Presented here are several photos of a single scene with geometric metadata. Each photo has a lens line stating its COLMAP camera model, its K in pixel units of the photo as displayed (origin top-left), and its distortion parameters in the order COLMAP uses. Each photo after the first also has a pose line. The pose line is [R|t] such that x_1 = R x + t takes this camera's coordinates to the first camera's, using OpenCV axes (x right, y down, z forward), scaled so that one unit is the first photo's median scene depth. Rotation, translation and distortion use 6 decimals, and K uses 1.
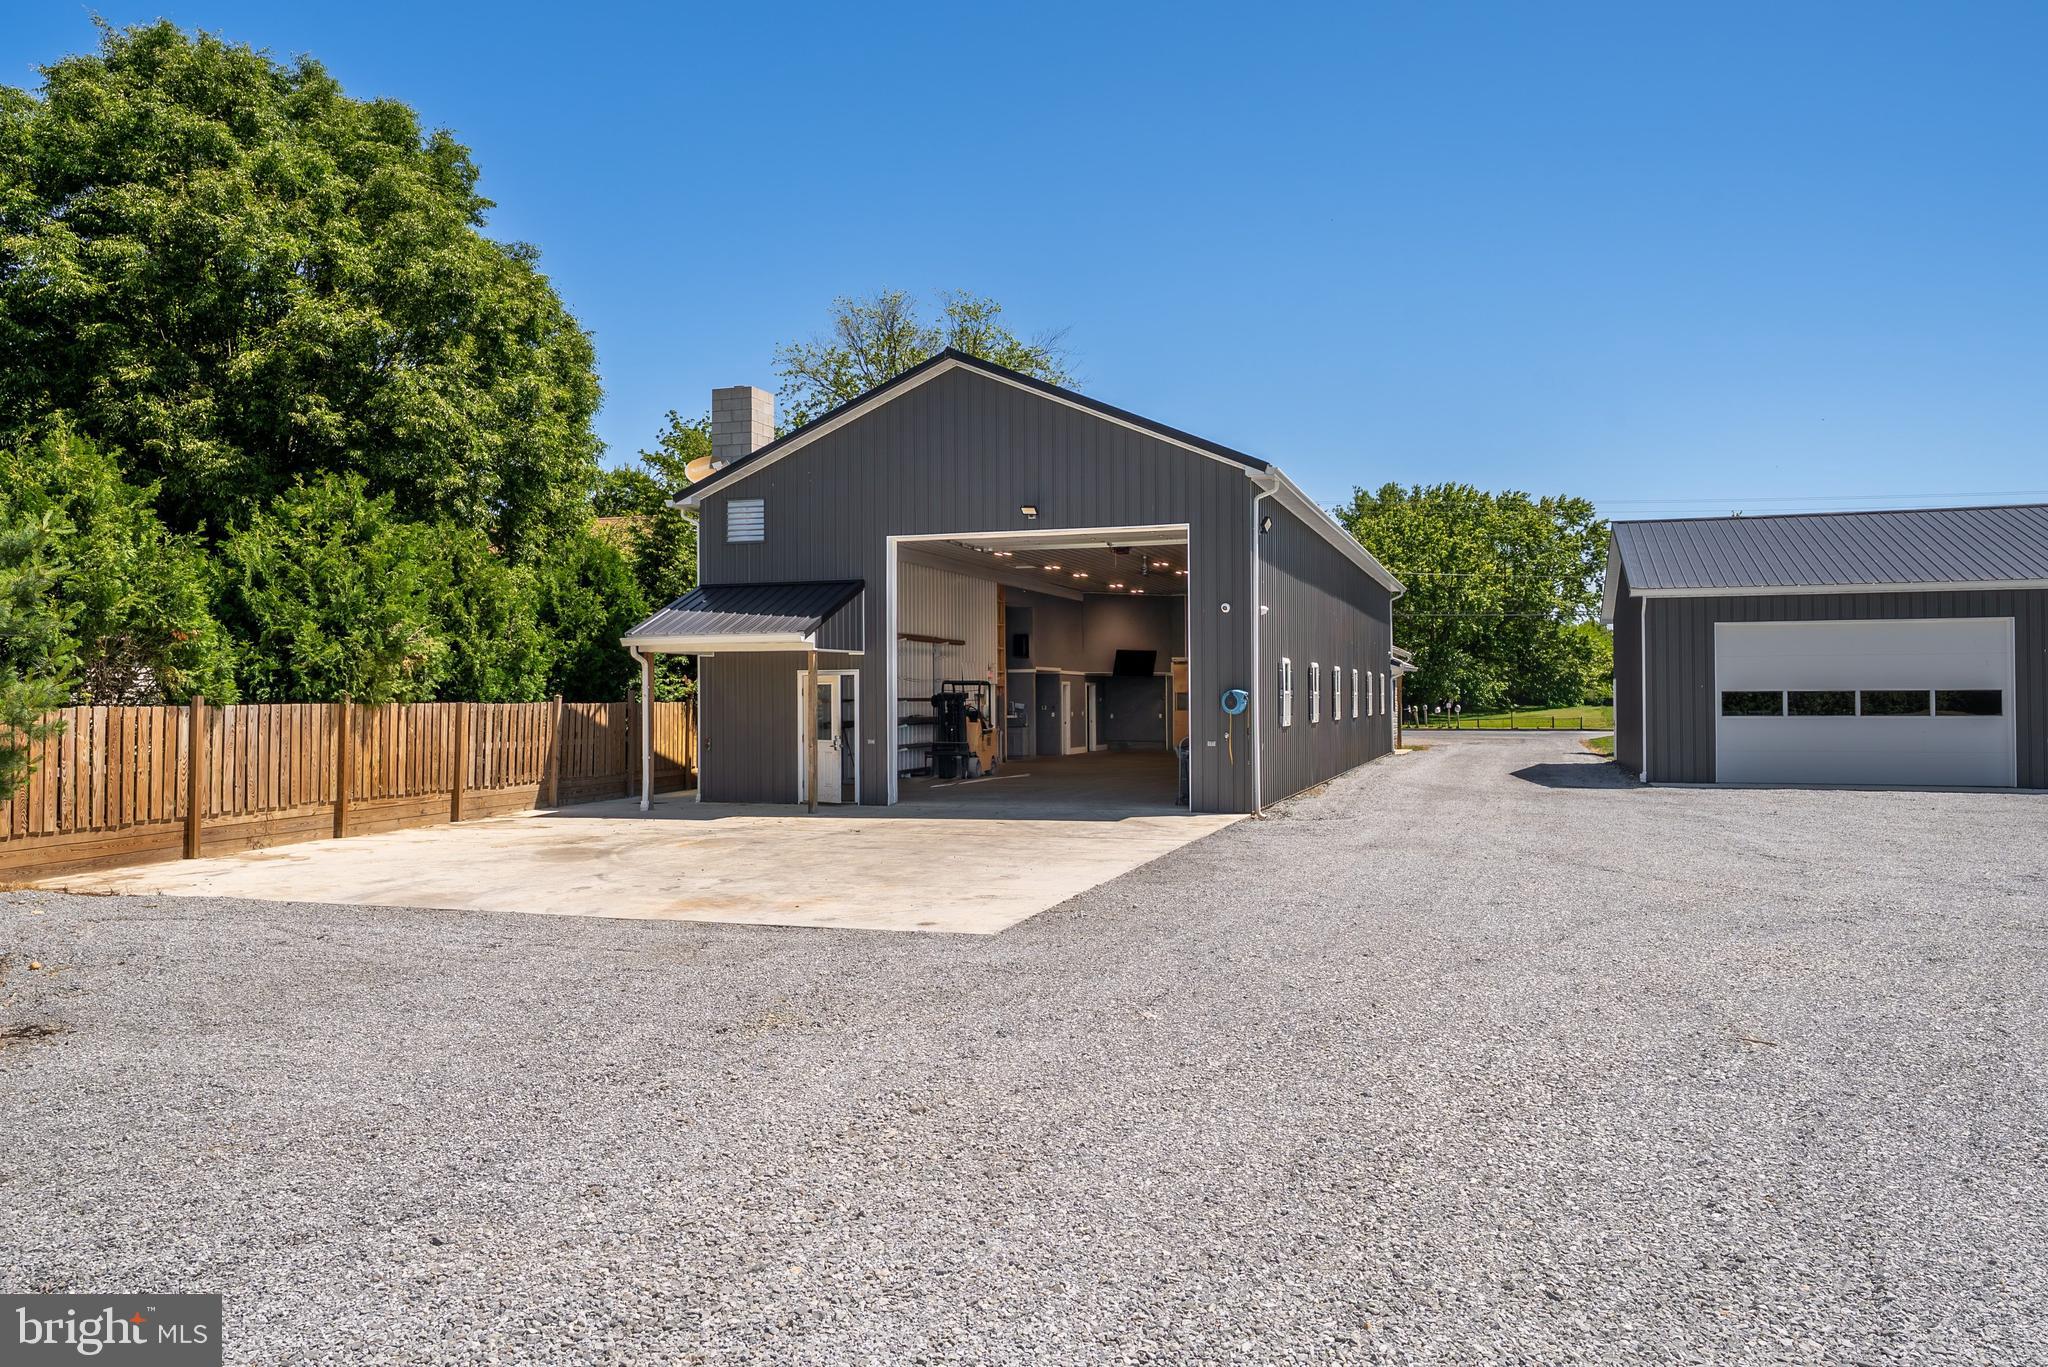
lens RADIAL K [[1306.4, 0, 1024.0], [0, 1306.4, 683.5], [0, 0, 1]] dist [0.011340, 0.000523]
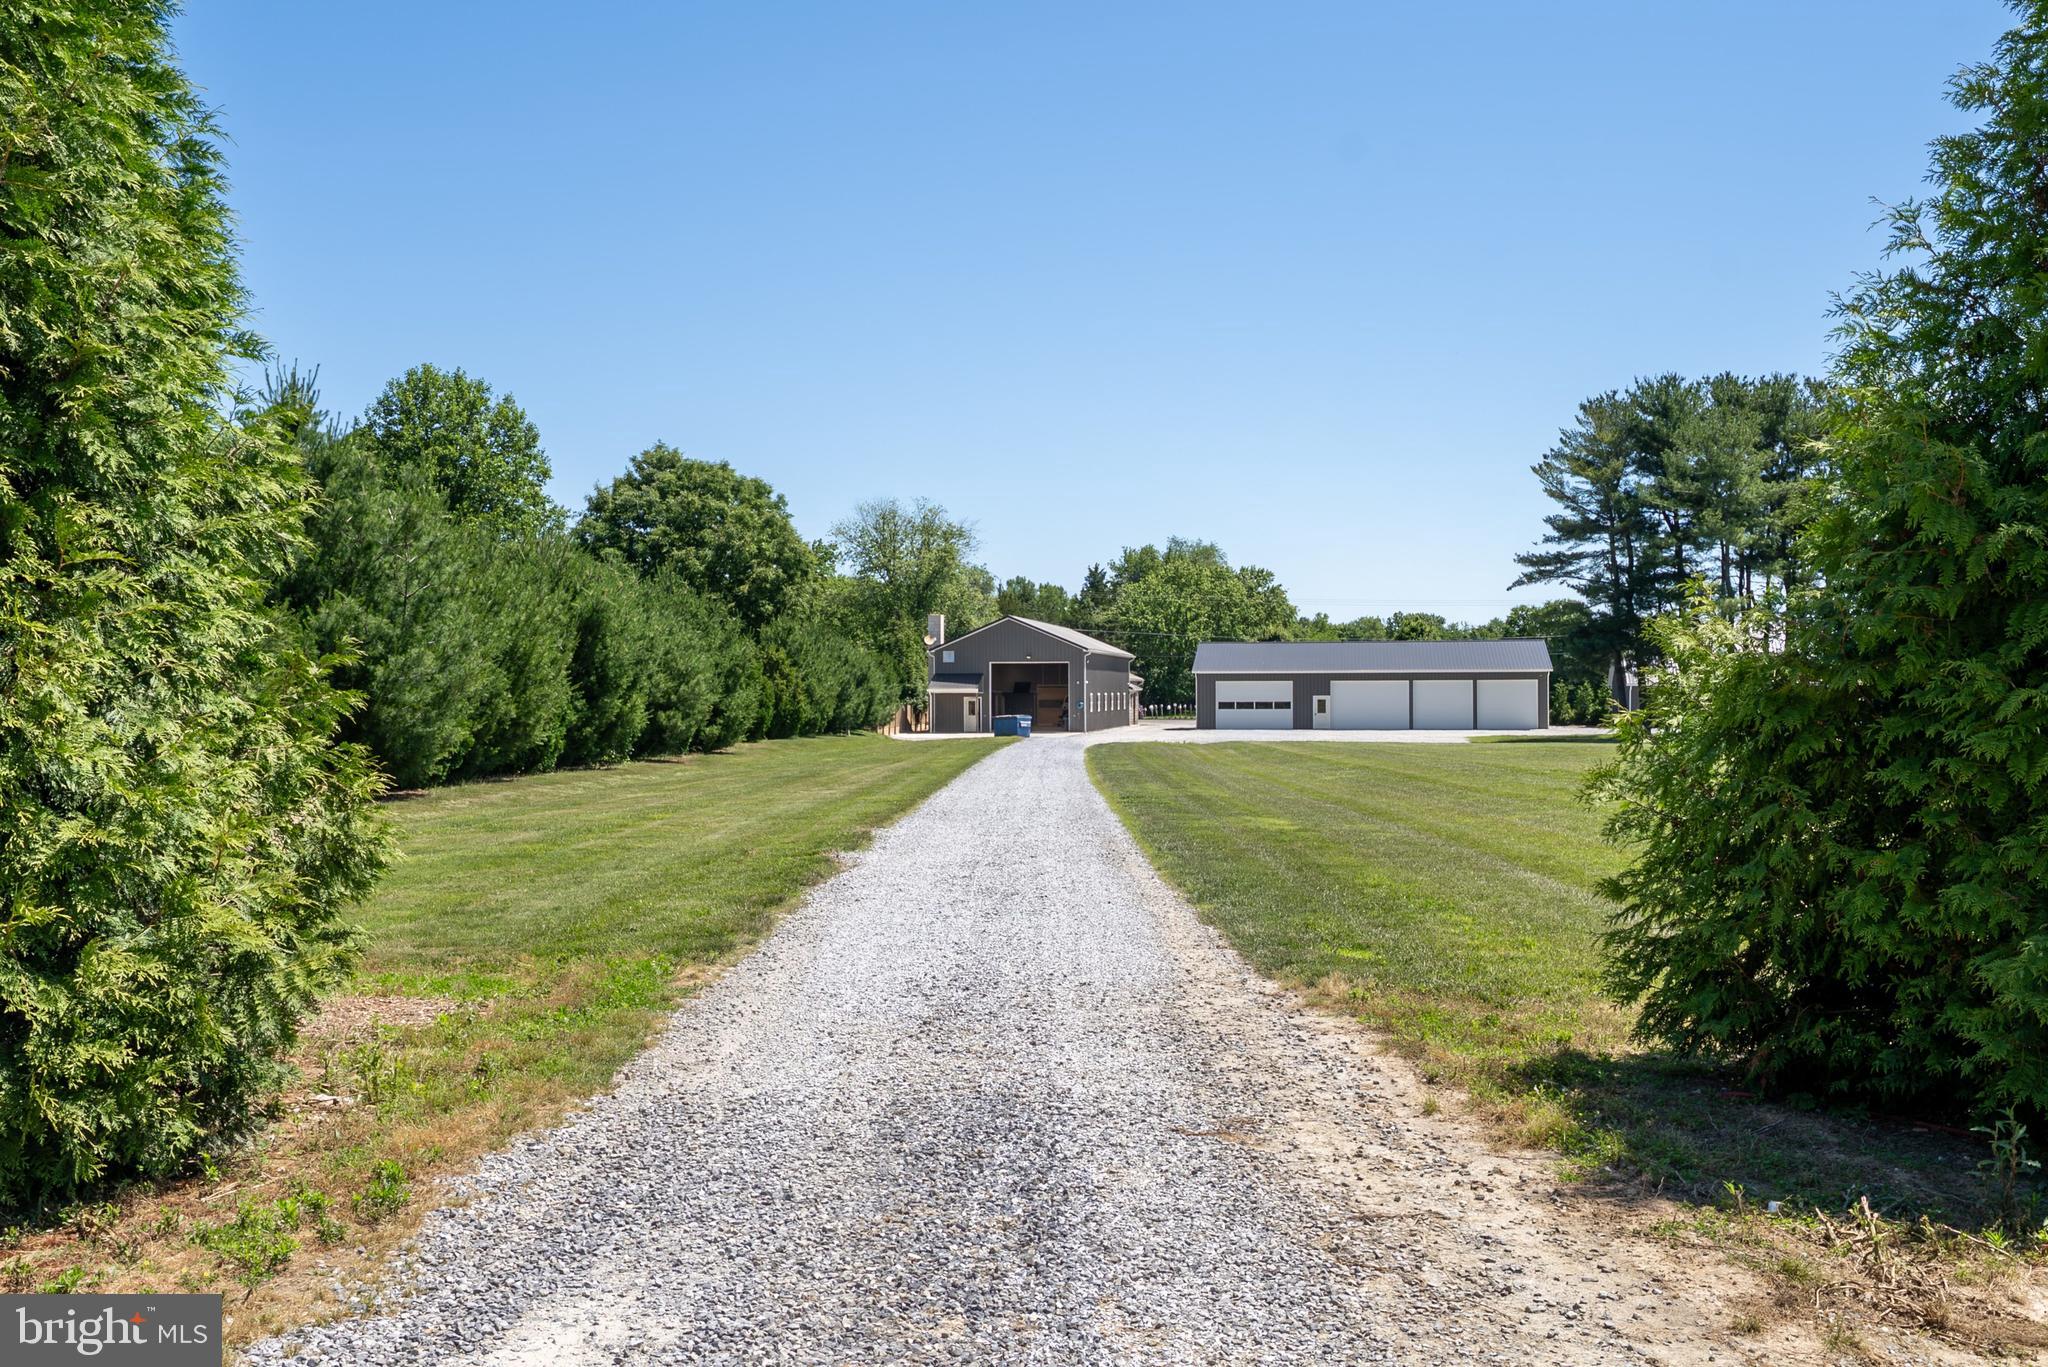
lens RADIAL K [[1306.4, 0, 1024.0], [0, 1306.4, 683.5], [0, 0, 1]] dist [0.011340, 0.000523]
pose [[0.986246, 0.002578, 0.165264, -0.508468], [-0.002927, 0.999994, 0.001866, -0.045903], [-0.165258, -0.002324, 0.986248, -2.220339]]
